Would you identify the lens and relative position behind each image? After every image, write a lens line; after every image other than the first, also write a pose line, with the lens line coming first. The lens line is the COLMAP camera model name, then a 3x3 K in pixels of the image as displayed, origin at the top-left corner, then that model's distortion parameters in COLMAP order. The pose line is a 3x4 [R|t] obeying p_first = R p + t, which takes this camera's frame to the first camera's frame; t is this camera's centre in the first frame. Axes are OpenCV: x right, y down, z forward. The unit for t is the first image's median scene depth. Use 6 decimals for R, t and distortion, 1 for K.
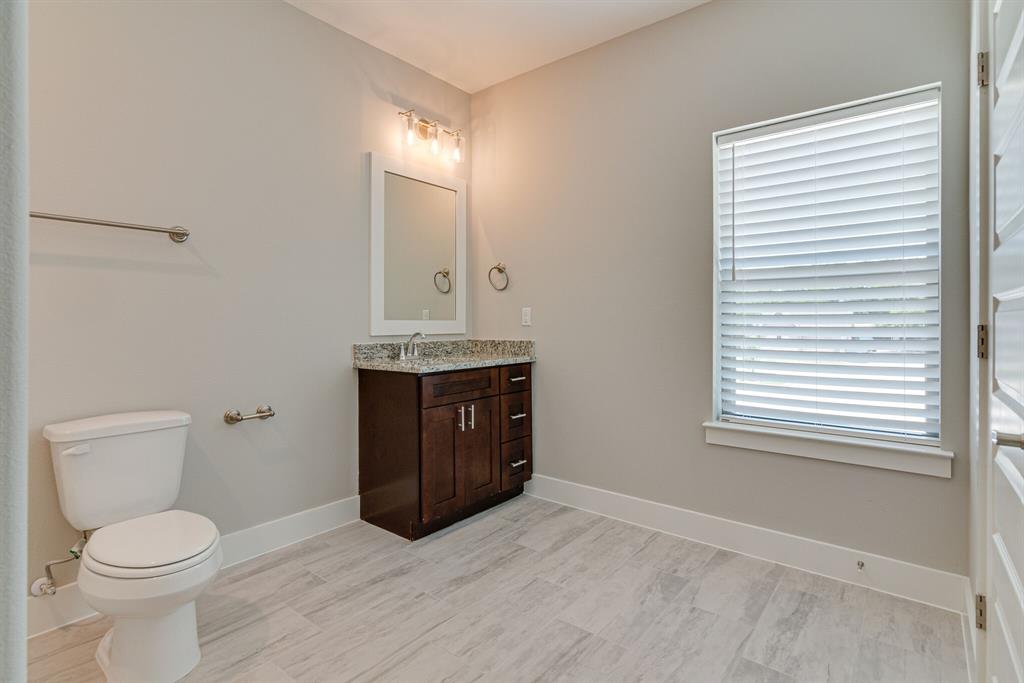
lens RADIAL K [[457.2, 0, 509.7], [0, 457.2, 323.8], [0, 0, 1]] dist [-0.001689, -0.000435]
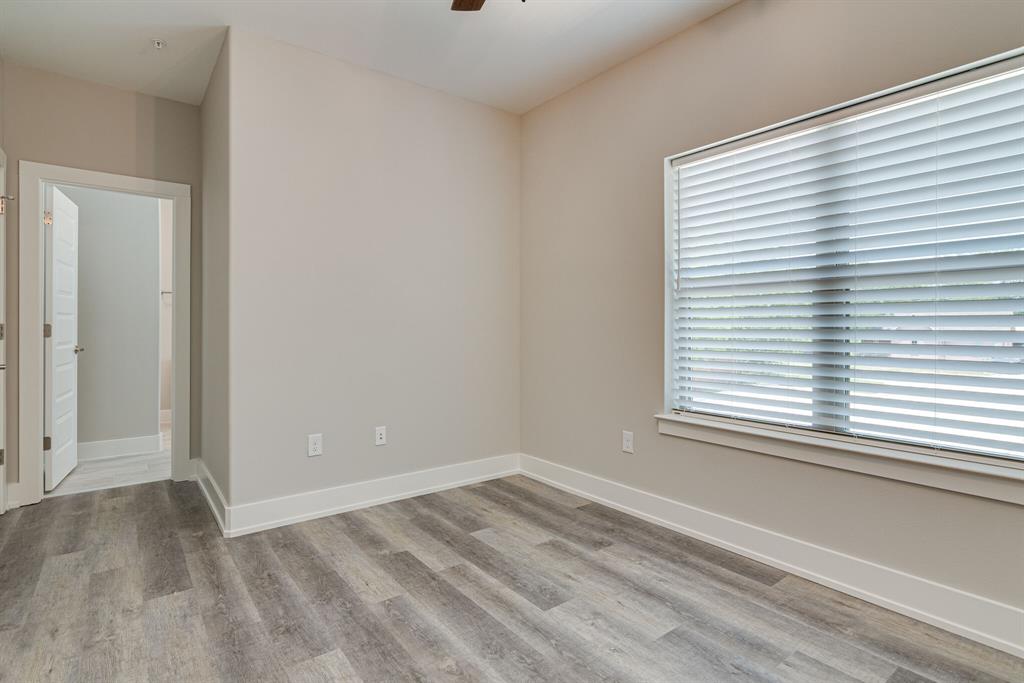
lens RADIAL K [[512.0, 0, 508.5], [0, 512.0, 316.1], [0, 0, 1]] dist [-0.001058, 0.000281]
pose [[0.959307, -0.004414, -0.282329, 0.421761], [-0.001202, 0.999805, -0.019717, -0.000789], [0.282361, 0.019254, 0.959115, -0.310153]]
